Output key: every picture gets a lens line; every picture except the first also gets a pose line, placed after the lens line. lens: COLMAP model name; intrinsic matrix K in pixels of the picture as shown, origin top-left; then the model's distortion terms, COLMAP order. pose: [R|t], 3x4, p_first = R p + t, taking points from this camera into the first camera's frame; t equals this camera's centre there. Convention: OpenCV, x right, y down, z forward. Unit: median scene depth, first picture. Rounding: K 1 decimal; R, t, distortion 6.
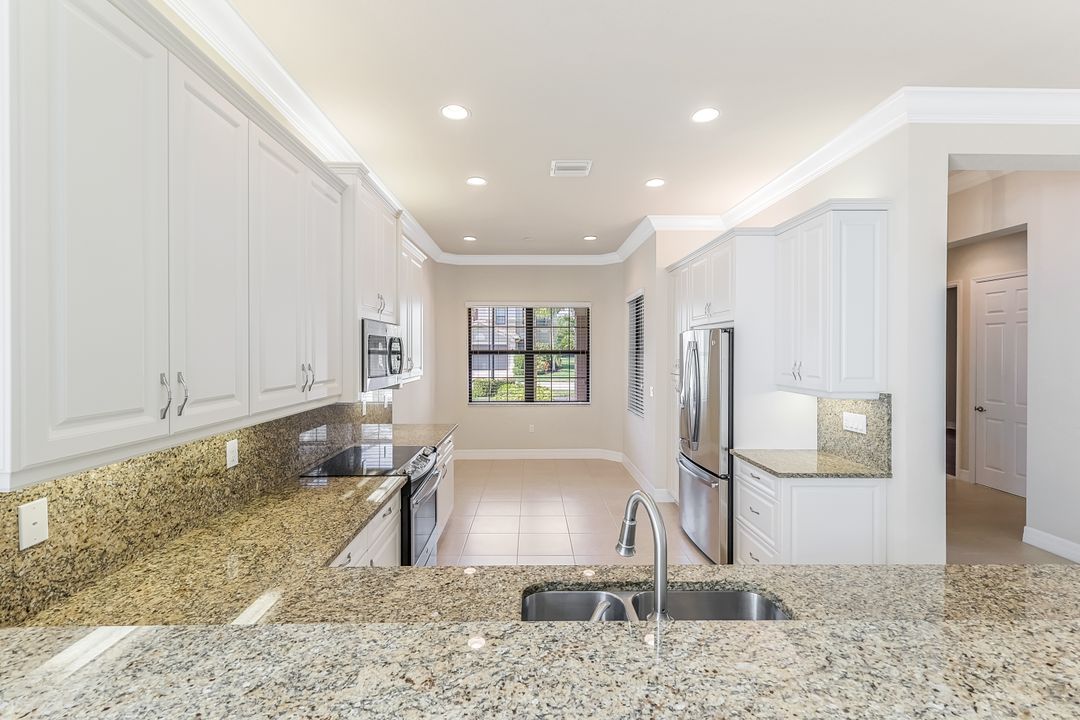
lens RADIAL K [[473.9, 0, 529.0], [0, 473.9, 355.4], [0, 0, 1]] dist [0.005867, -0.000102]
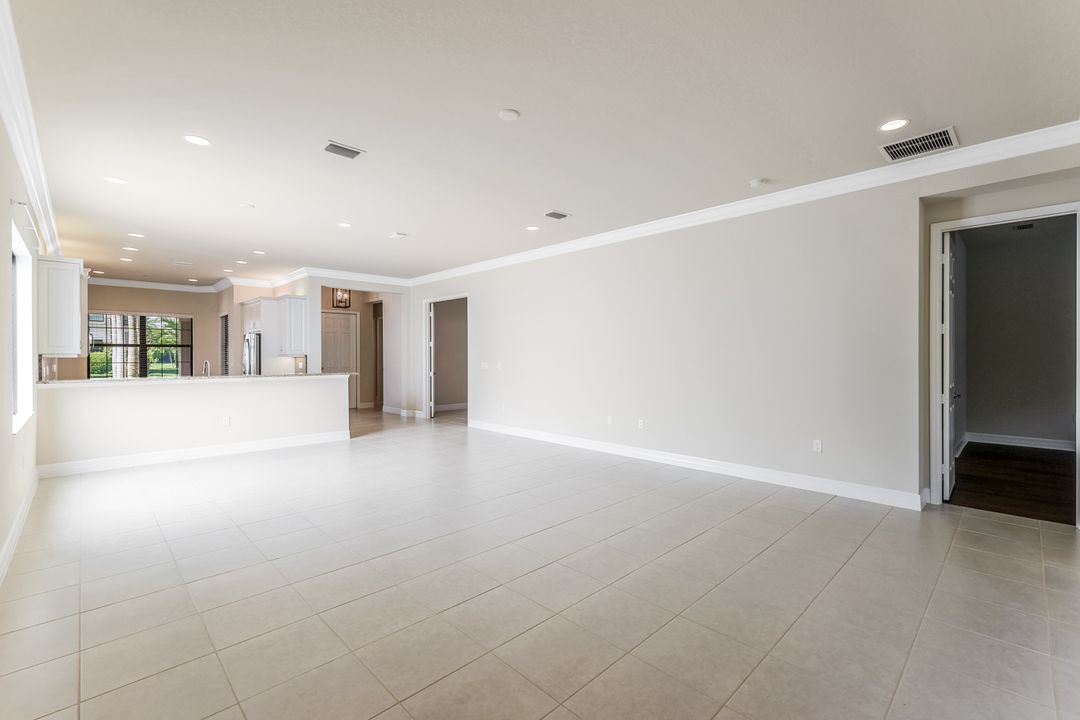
lens RADIAL K [[466.3, 0, 519.1], [0, 466.3, 355.2], [0, 0, 1]] dist [0.002742, 0.000147]
pose [[0.735946, -0.001136, 0.677040, -0.357479], [0.006834, 0.999960, -0.005751, 0.116444], [-0.677006, 0.008859, 0.735924, -2.485529]]
